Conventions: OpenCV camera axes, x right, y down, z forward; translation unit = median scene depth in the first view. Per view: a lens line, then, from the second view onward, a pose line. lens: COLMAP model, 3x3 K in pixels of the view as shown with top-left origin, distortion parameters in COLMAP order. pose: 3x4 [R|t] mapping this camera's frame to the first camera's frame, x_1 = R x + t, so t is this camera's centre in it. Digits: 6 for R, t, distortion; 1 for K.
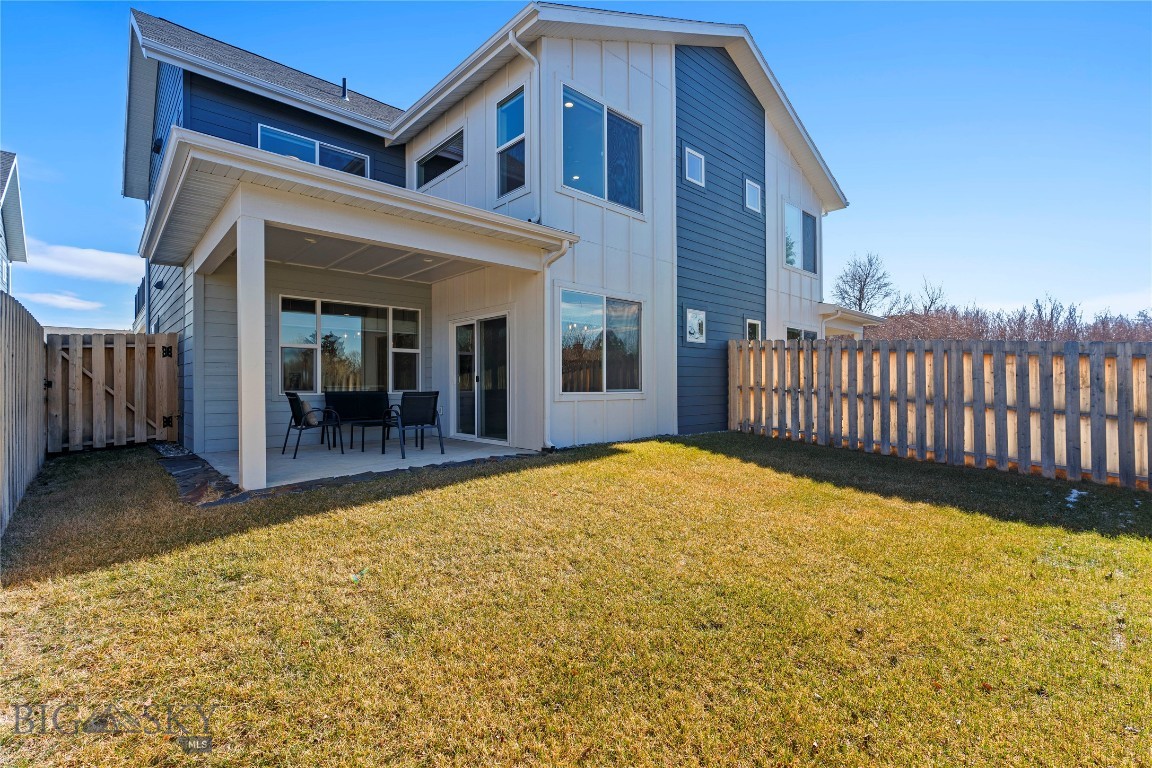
lens RADIAL K [[516.2, 0, 578.2], [0, 516.2, 377.6], [0, 0, 1]] dist [-0.000805, 0.000036]
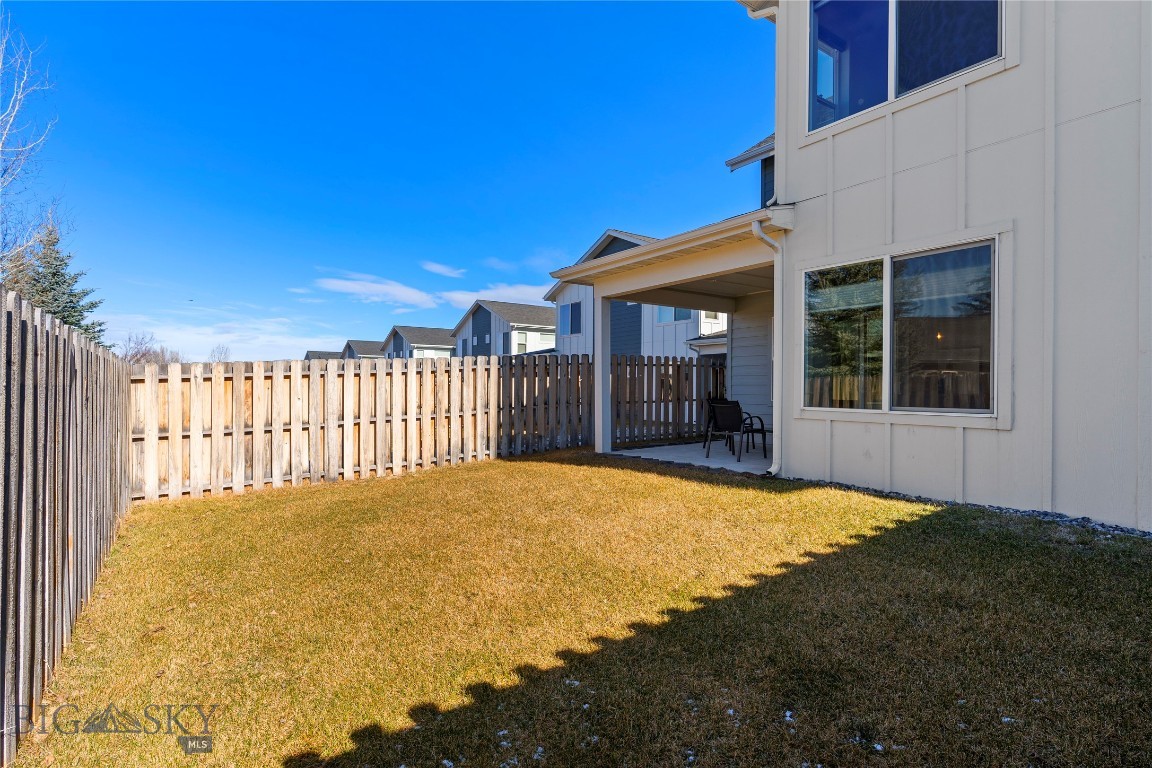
lens RADIAL K [[579.9, 0, 569.5], [0, 579.9, 387.2], [0, 0, 1]] dist [0.000590, 0.000128]
pose [[-0.147270, 0.002097, -0.989094, 0.866917], [0.006351, 0.999979, 0.001174, -0.002653], [0.989076, -0.006109, -0.147280, 0.774820]]
